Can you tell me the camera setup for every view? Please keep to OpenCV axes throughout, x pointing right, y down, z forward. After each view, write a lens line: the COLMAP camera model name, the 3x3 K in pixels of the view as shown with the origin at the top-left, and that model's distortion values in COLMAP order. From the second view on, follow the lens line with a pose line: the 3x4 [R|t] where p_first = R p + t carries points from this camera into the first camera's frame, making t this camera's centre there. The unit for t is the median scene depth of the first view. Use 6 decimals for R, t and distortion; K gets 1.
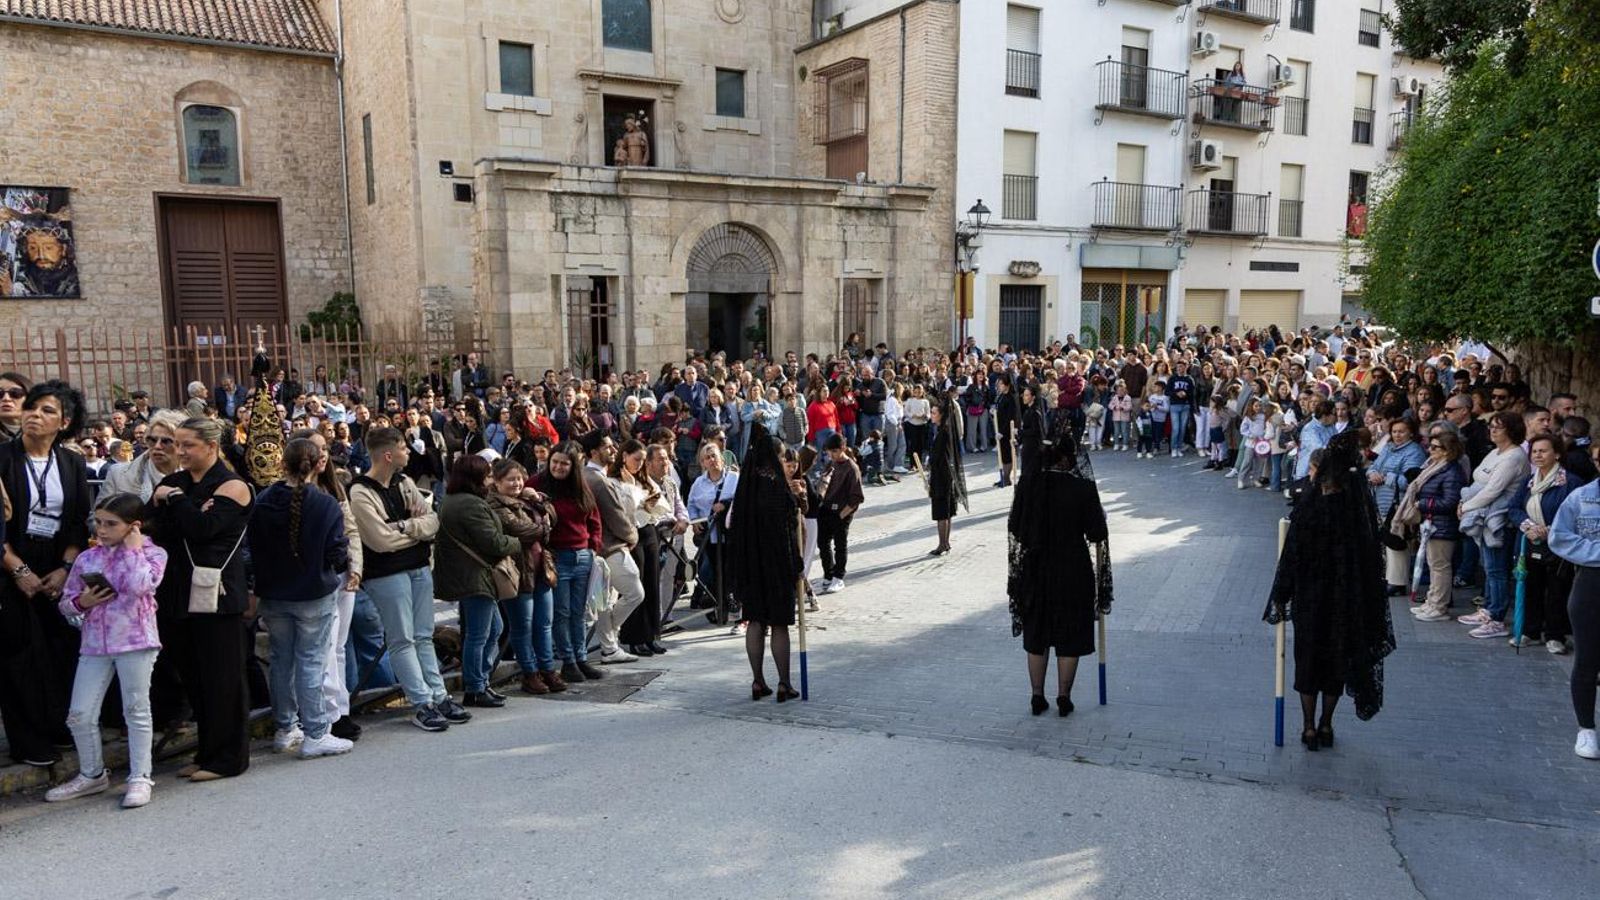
lens RADIAL K [[1050.3, 0, 800.8], [0, 1050.3, 448.4], [0, 0, 1]] dist [-0.000542, -0.000282]
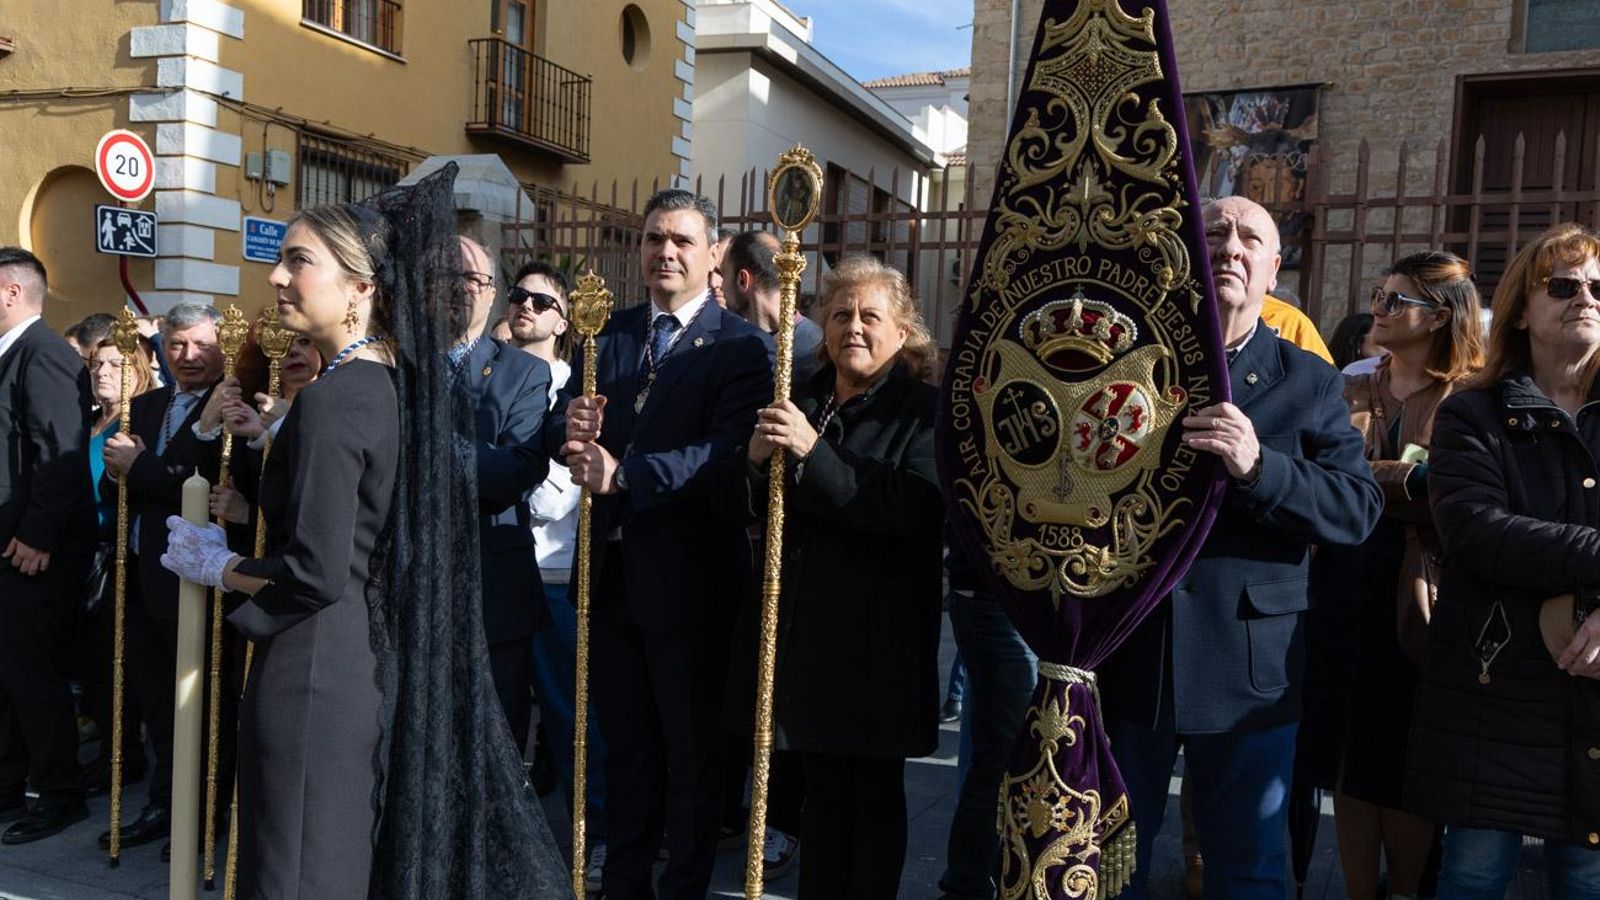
lens RADIAL K [[1308.2, 0, 799.6], [0, 1308.2, 451.5], [0, 0, 1]] dist [0.003349, 0.001933]
pose [[0.477917, 0.075878, -0.875122, -0.173403], [-0.165757, 0.986154, -0.005017, 0.011029], [0.862624, 0.147455, 0.483876, 0.419035]]
